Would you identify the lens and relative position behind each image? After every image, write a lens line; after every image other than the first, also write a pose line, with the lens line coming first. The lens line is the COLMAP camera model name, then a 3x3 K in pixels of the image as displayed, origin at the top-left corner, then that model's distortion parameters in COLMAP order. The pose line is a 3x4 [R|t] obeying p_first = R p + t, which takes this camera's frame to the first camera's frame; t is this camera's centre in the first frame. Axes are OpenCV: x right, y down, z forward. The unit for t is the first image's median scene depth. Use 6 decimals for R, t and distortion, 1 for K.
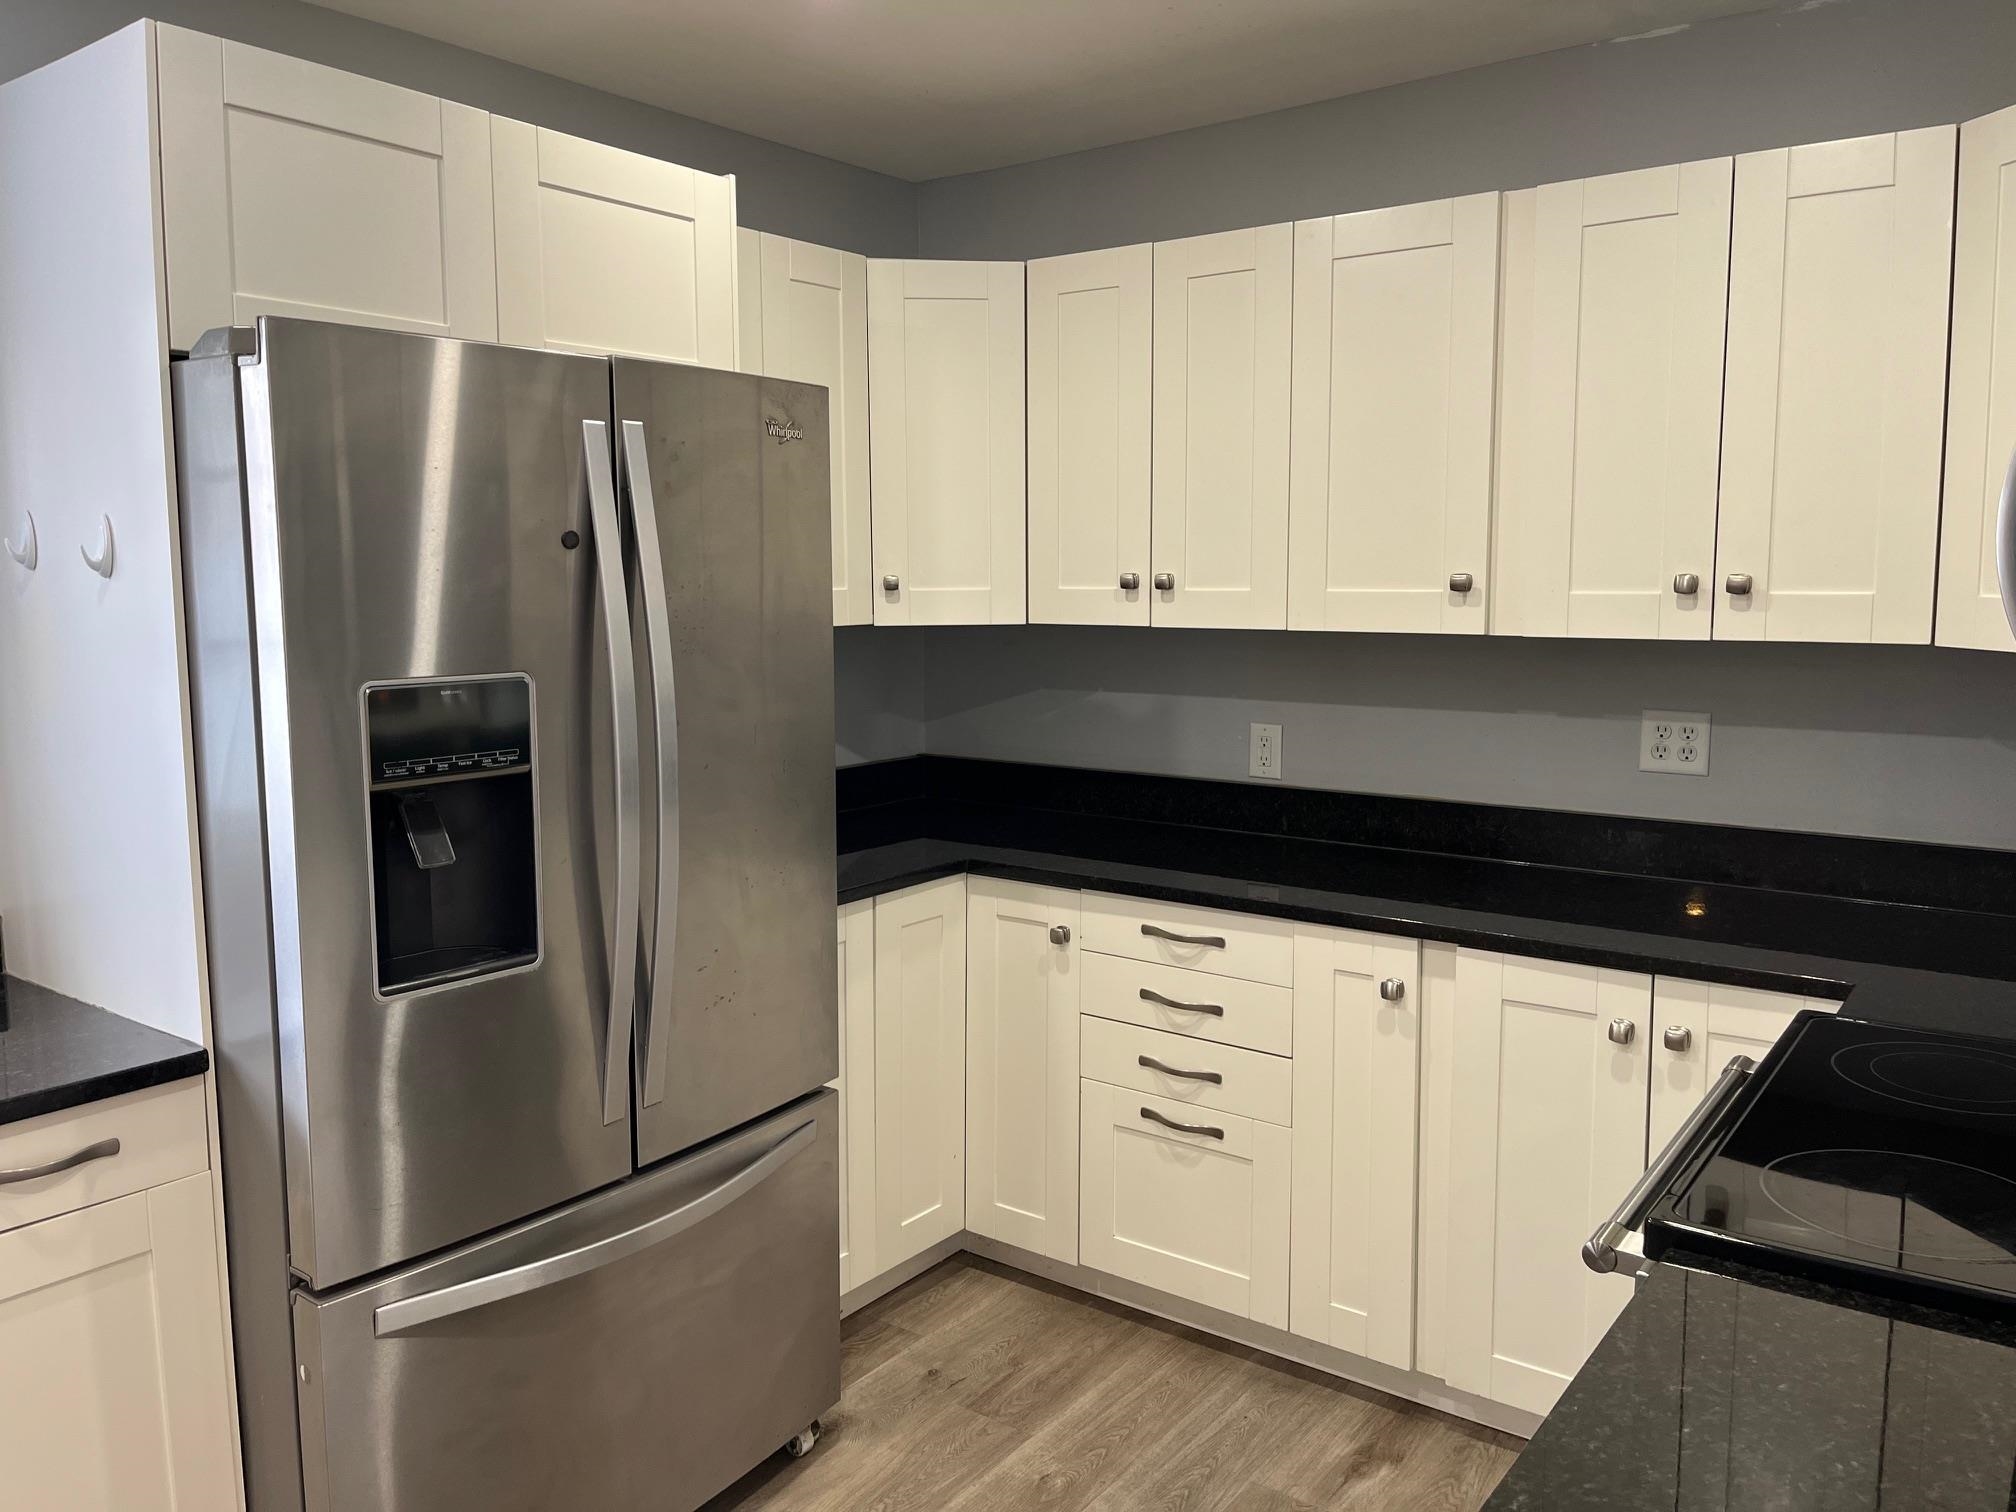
lens RADIAL K [[1520.9, 0, 1004.6], [0, 1520.9, 742.0], [0, 0, 1]] dist [0.075361, -0.103056]
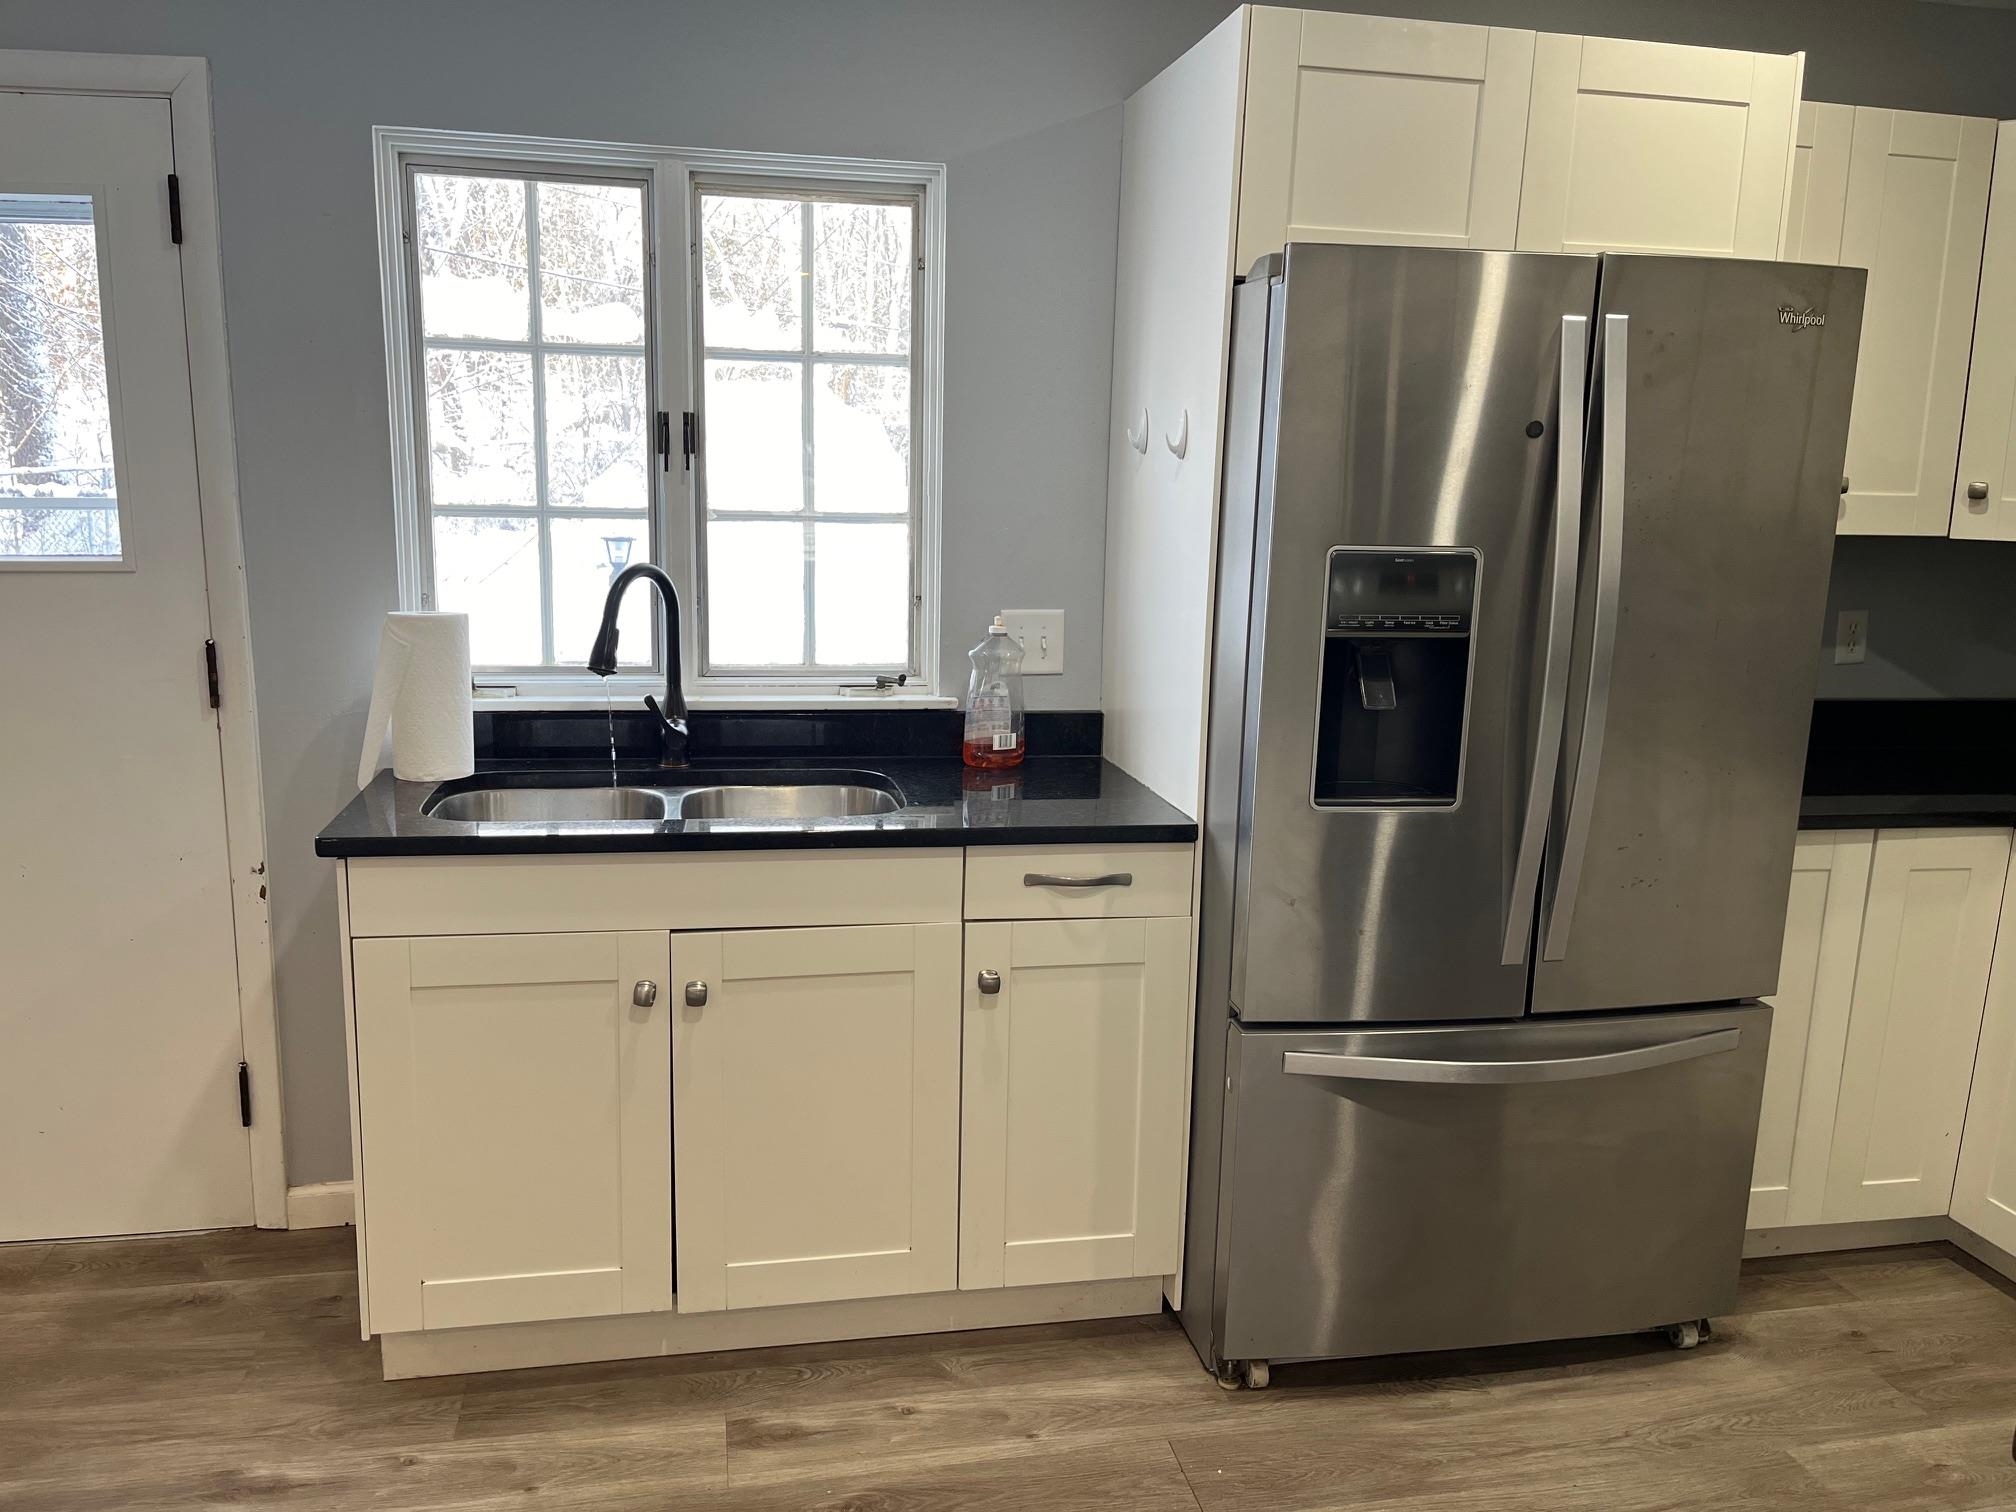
lens RADIAL K [[1528.0, 0, 1014.2], [0, 1528.0, 765.9], [0, 0, 1]] dist [0.076416, -0.095326]
pose [[0.745968, 0.145981, -0.649785, 0.153074], [-0.104137, 0.989247, 0.102694, 0.025207], [0.657790, -0.008940, 0.753149, -0.060022]]
